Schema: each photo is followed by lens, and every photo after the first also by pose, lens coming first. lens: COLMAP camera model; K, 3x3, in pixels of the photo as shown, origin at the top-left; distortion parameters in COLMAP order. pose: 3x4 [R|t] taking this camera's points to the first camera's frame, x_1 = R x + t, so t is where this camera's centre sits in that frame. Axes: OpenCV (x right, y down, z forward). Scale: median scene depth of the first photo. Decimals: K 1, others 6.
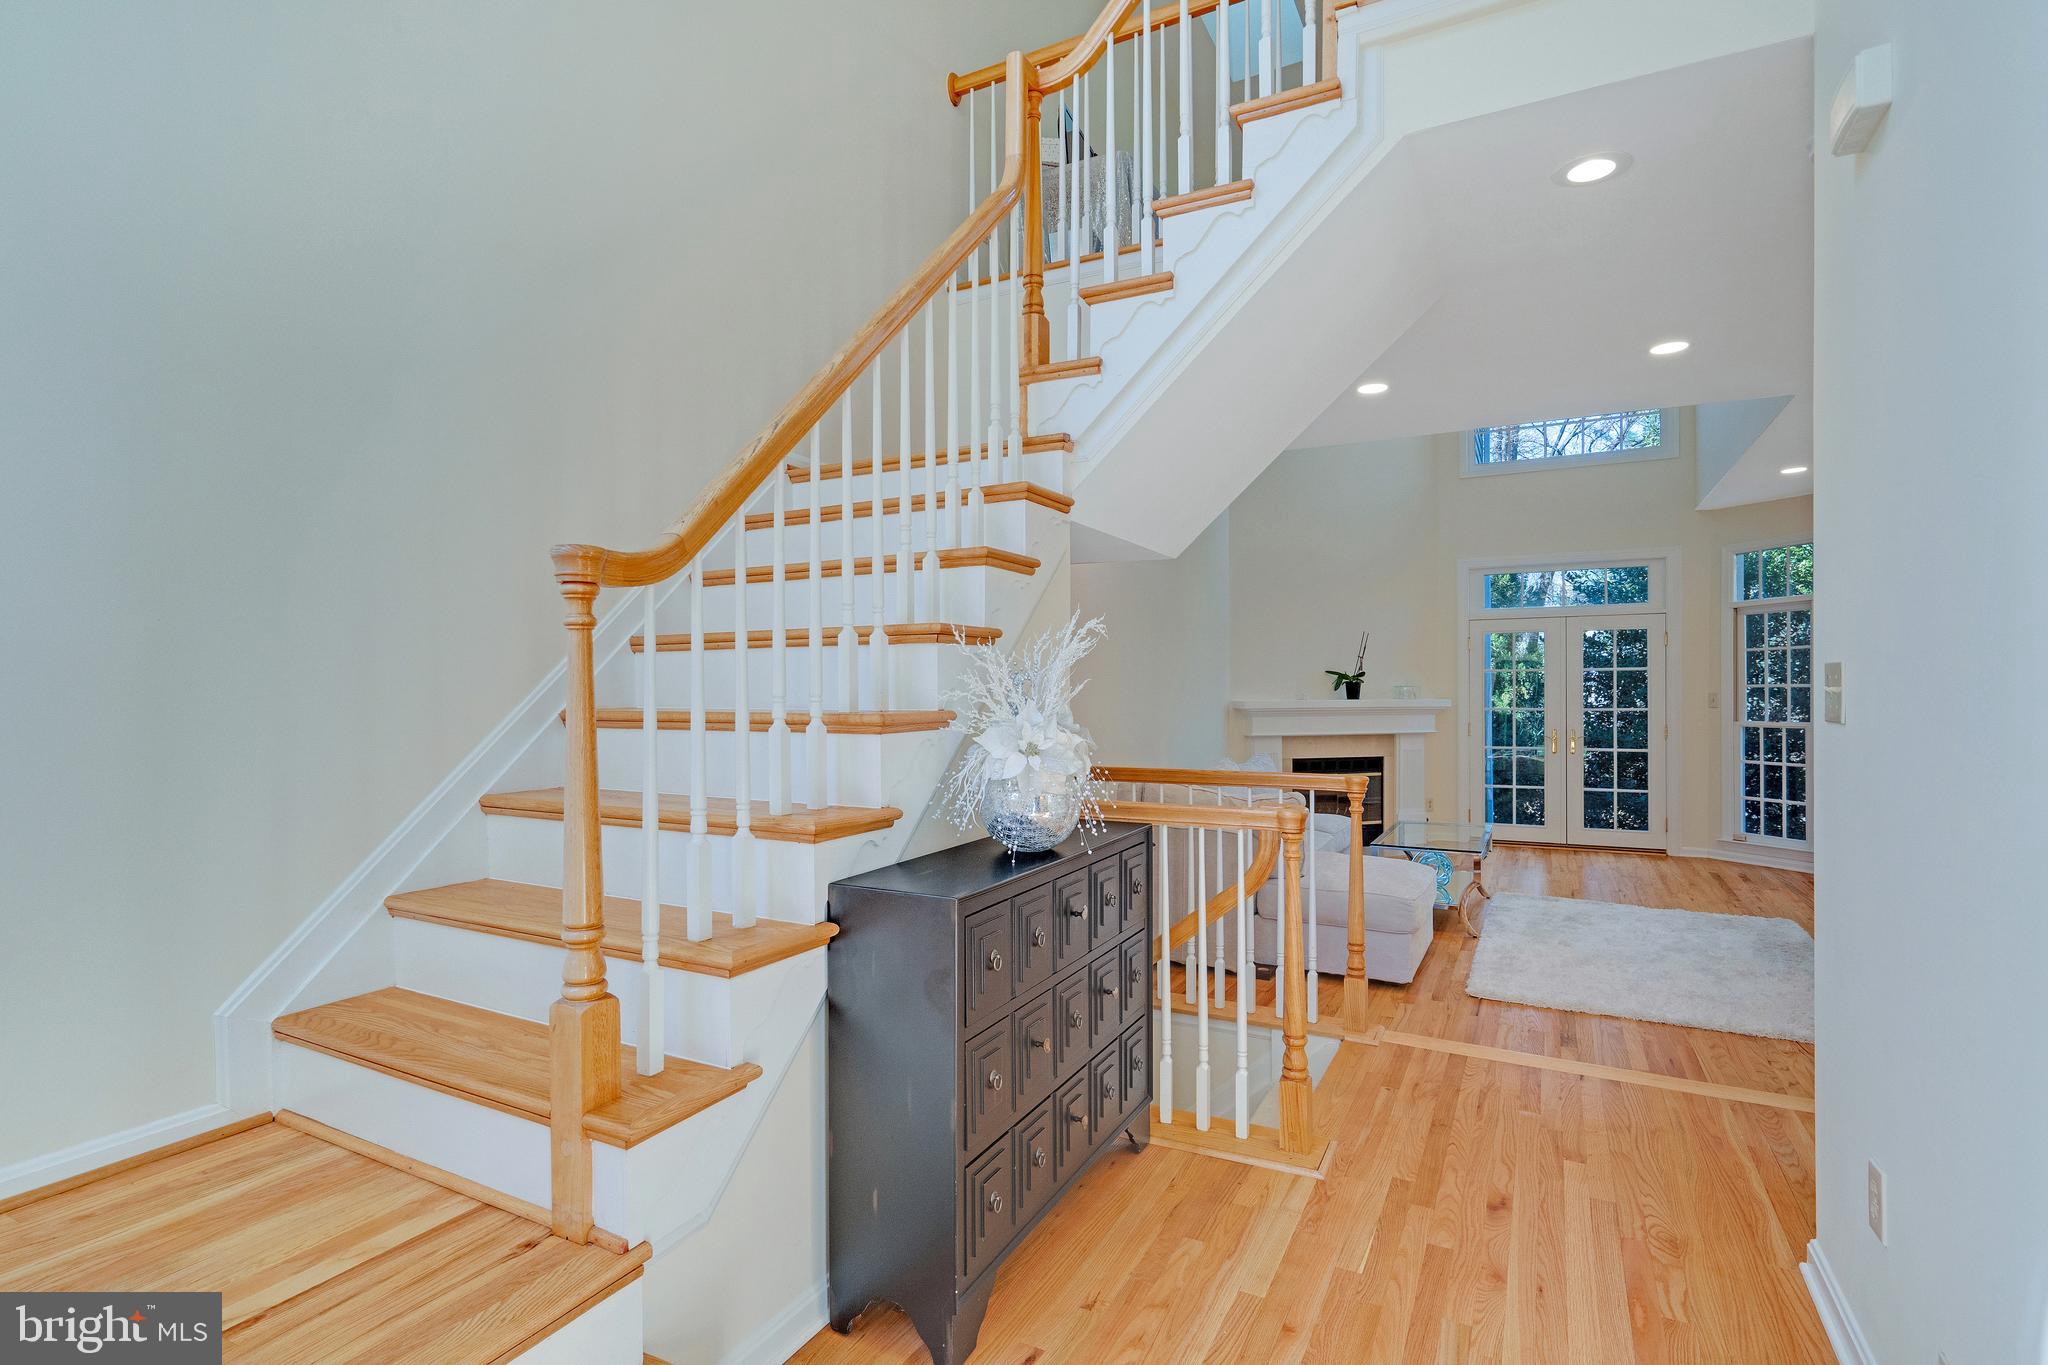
lens RADIAL K [[991.9, 0, 1023.2], [0, 991.9, 689.3], [0, 0, 1]] dist [-0.019002, 0.025983]
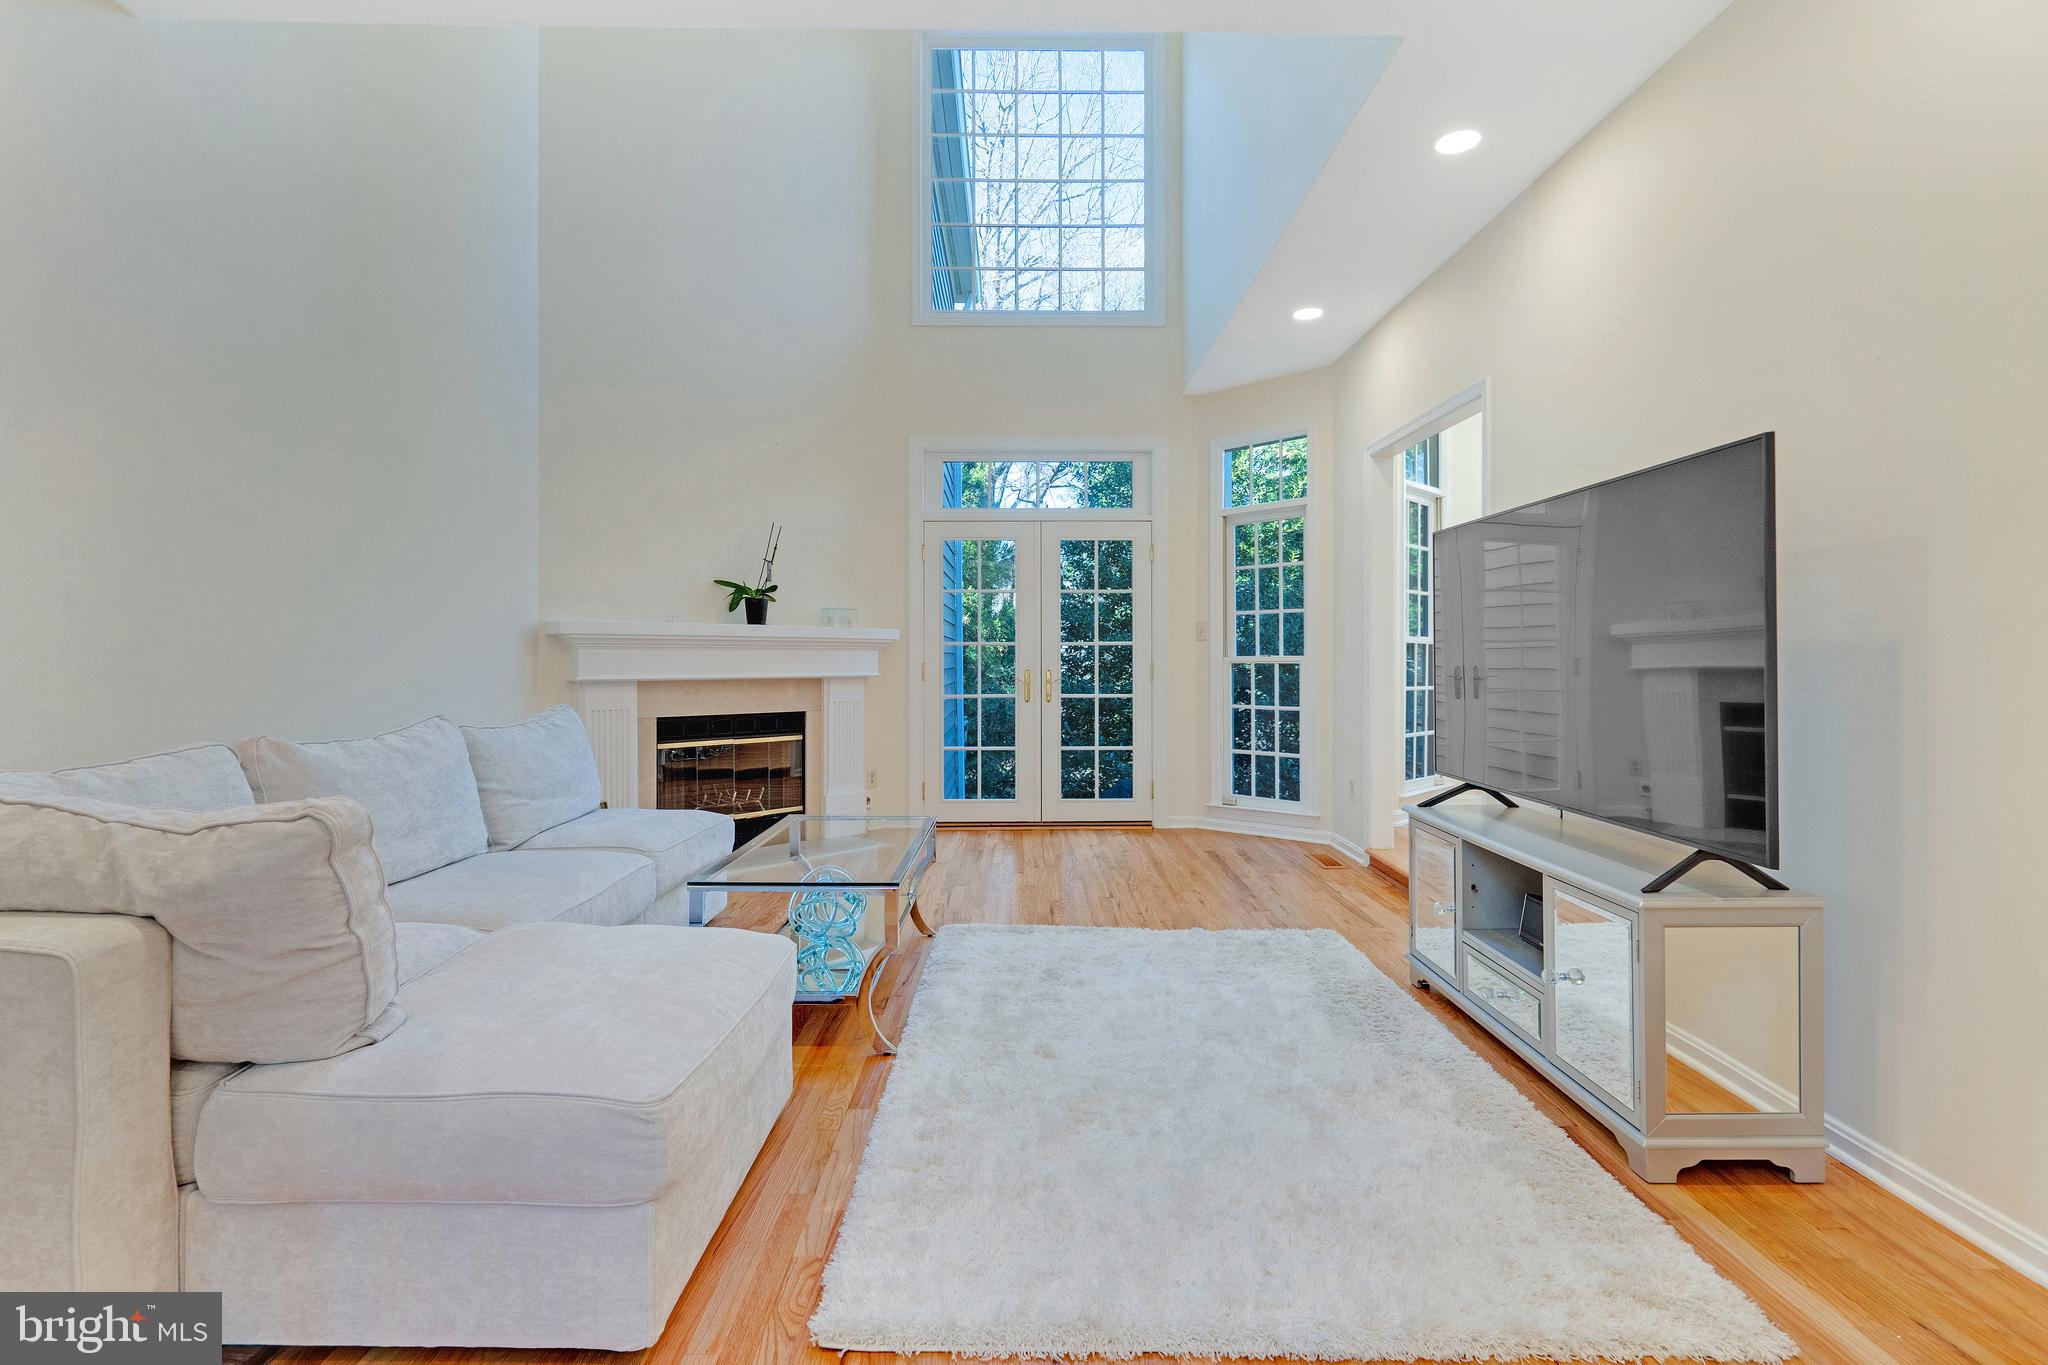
lens RADIAL K [[991.9, 0, 1023.2], [0, 991.9, 689.3], [0, 0, 1]] dist [-0.019002, 0.025983]
pose [[0.882483, -0.010828, 0.470220, 0.188370], [-0.003996, 0.999526, 0.030517, 0.033553], [-0.470328, -0.028810, 0.882021, 0.351966]]
